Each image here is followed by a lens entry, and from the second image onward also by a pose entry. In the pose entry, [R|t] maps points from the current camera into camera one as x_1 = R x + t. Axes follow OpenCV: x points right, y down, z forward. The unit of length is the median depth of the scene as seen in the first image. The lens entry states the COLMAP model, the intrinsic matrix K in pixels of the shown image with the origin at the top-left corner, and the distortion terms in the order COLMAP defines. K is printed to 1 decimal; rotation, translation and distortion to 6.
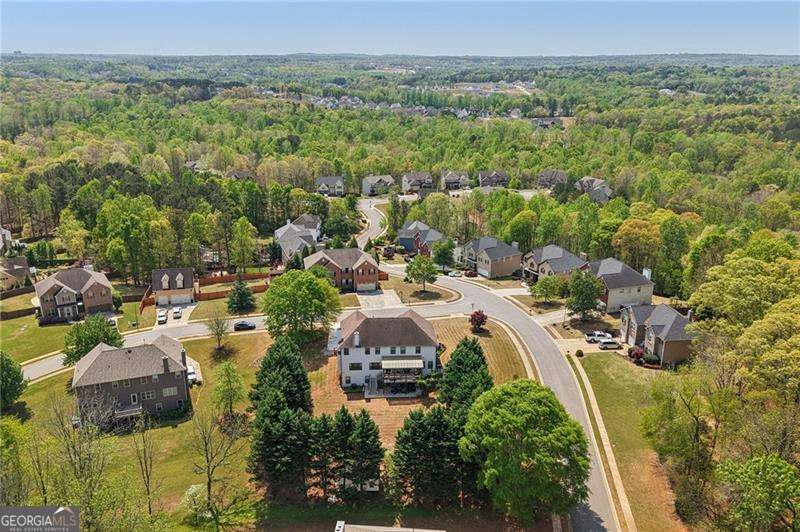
lens RADIAL K [[650.7, 0, 403.8], [0, 650.7, 262.9], [0, 0, 1]] dist [0.060080, -0.108610]
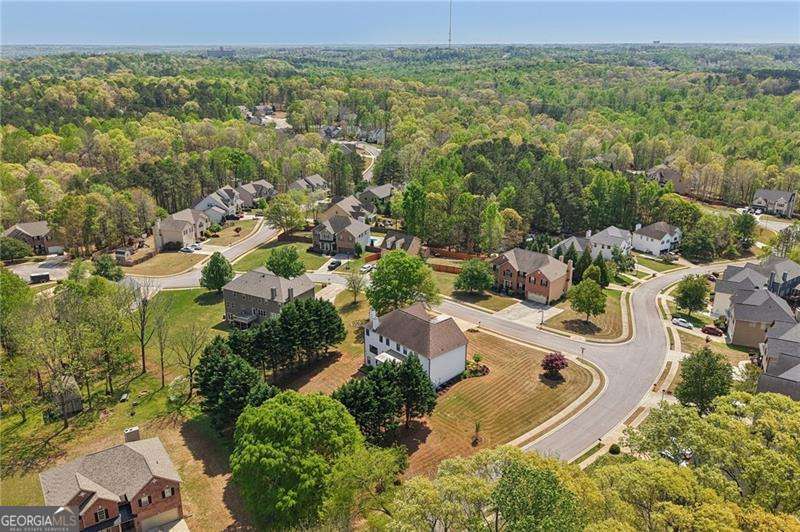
lens RADIAL K [[650.7, 0, 403.8], [0, 650.7, 262.9], [0, 0, 1]] dist [0.060080, -0.108610]
pose [[0.611799, 0.242156, -0.753036, 0.550516], [-0.231612, 0.965105, 0.122181, -0.085892], [0.756345, 0.099662, 0.646536, 0.290997]]
